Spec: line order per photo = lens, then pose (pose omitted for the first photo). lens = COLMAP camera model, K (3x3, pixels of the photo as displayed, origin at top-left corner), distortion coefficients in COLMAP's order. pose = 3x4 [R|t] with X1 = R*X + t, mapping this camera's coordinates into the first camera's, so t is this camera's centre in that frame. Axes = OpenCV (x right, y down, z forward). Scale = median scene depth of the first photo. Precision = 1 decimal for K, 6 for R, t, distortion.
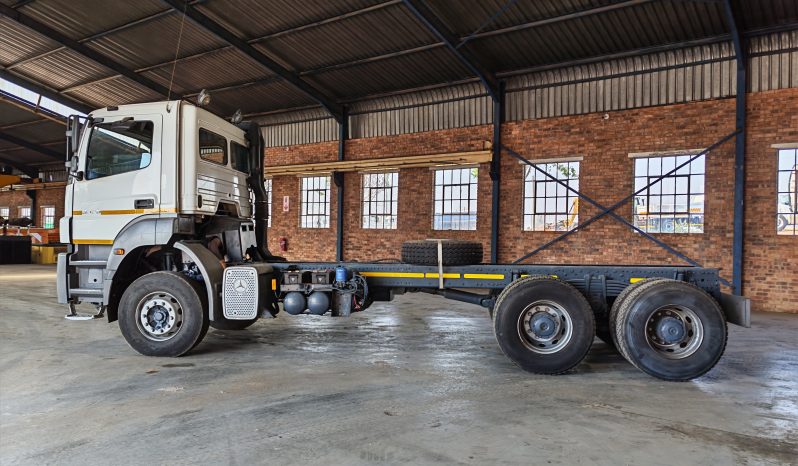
lens RADIAL K [[607.2, 0, 393.3], [0, 607.2, 228.1], [0, 0, 1]] dist [0.052254, -0.040823]
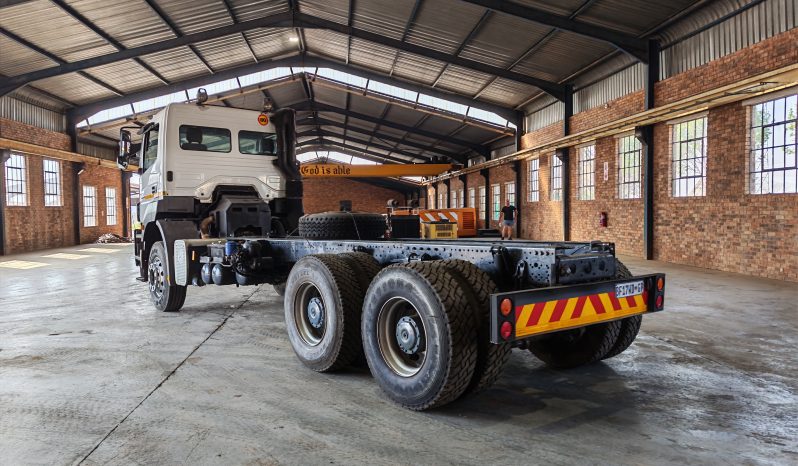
lens RADIAL K [[601.0, 0, 392.3], [0, 601.0, 237.3], [0, 0, 1]] dist [0.076267, -0.069166]
pose [[0.674889, 0.002257, -0.737916, 0.348458], [0.041778, 0.998274, 0.041263, 0.006497], [0.736736, -0.058677, 0.673630, 0.283426]]
